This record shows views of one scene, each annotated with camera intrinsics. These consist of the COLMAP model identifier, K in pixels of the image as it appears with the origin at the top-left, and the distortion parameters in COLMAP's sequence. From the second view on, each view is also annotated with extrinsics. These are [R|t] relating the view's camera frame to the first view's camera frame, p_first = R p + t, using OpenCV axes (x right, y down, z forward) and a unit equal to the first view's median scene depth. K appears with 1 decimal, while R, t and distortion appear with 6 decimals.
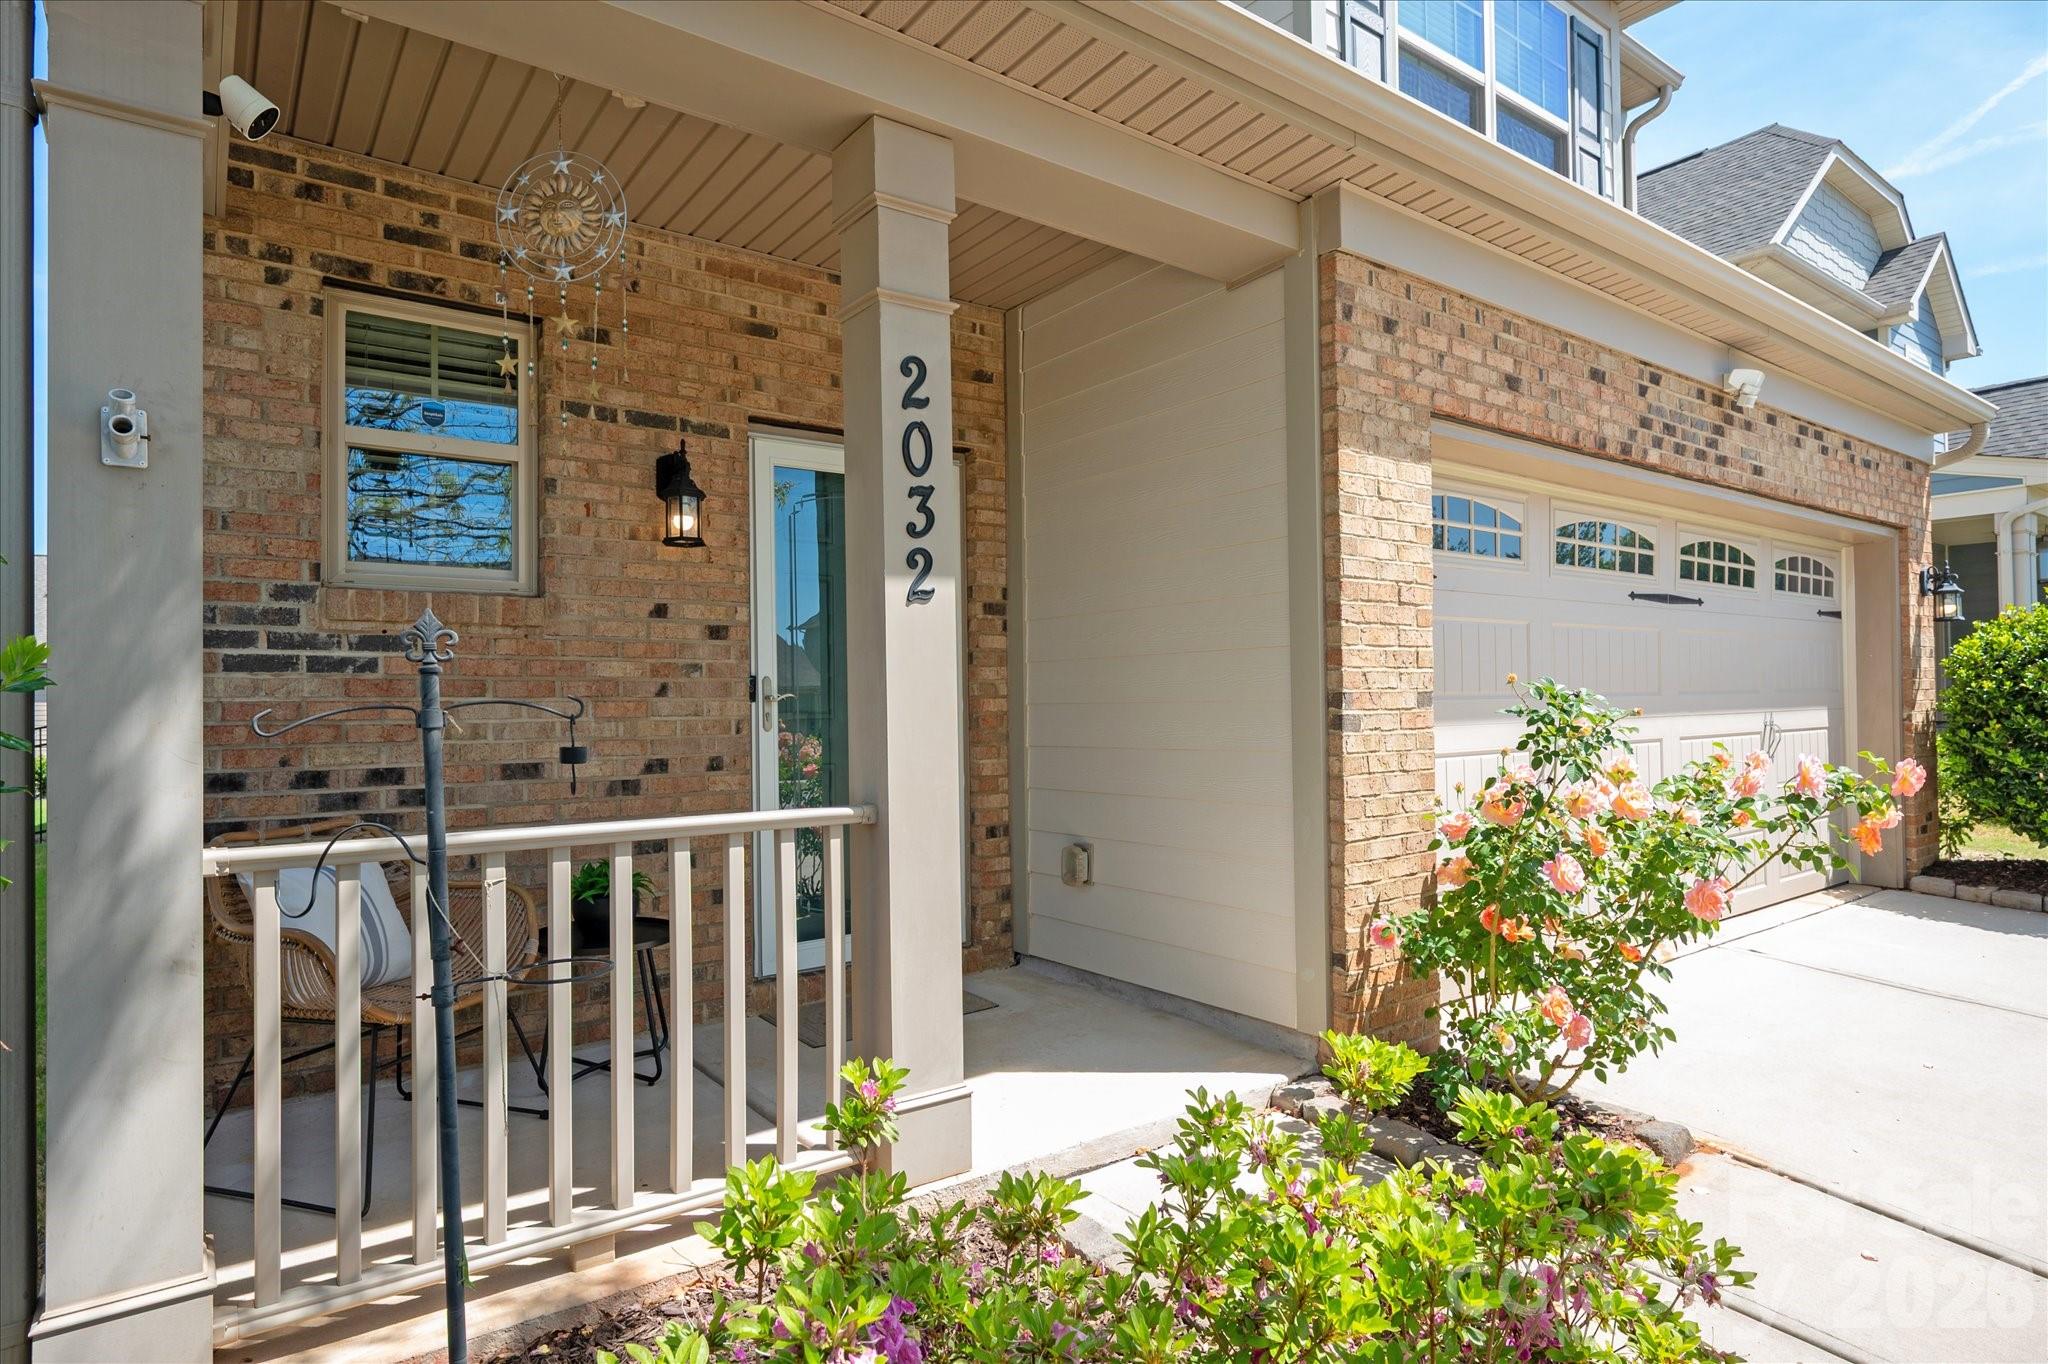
lens RADIAL K [[1106.9, 0, 1024.0], [0, 1106.9, 682.0], [0, 0, 1]] dist [-0.001864, -0.000109]
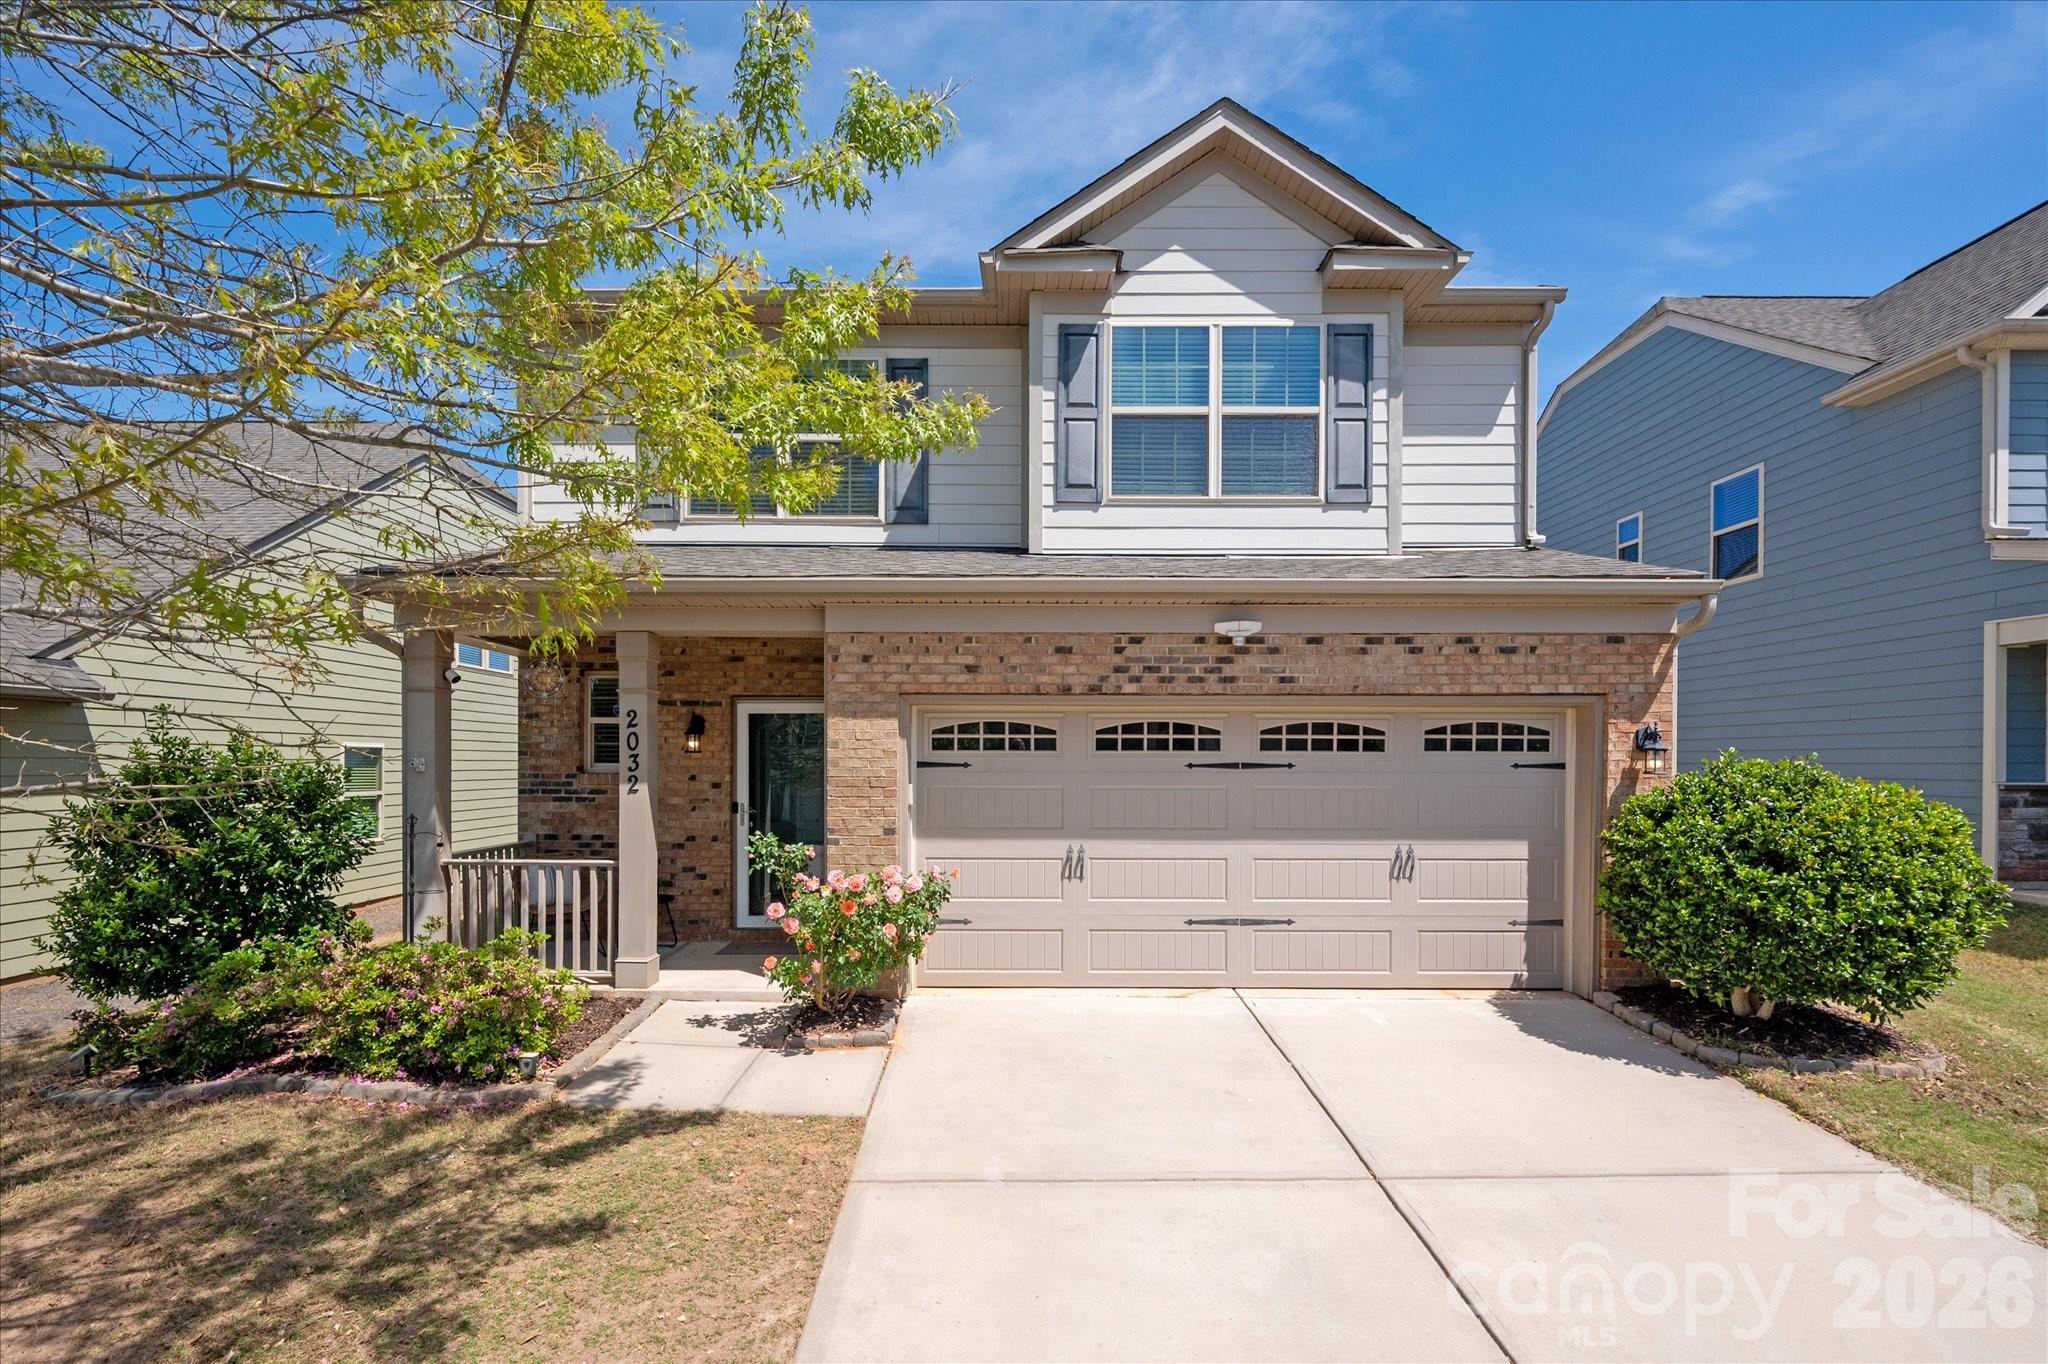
lens RADIAL K [[886.5, 0, 1017.0], [0, 886.5, 766.5], [0, 0, 1]] dist [-0.000134, 0.000045]
pose [[0.810275, 0.018440, -0.585760, 1.508754], [-0.004979, 0.999685, 0.024583, -0.147678], [0.586029, -0.017003, 0.810111, -0.221760]]
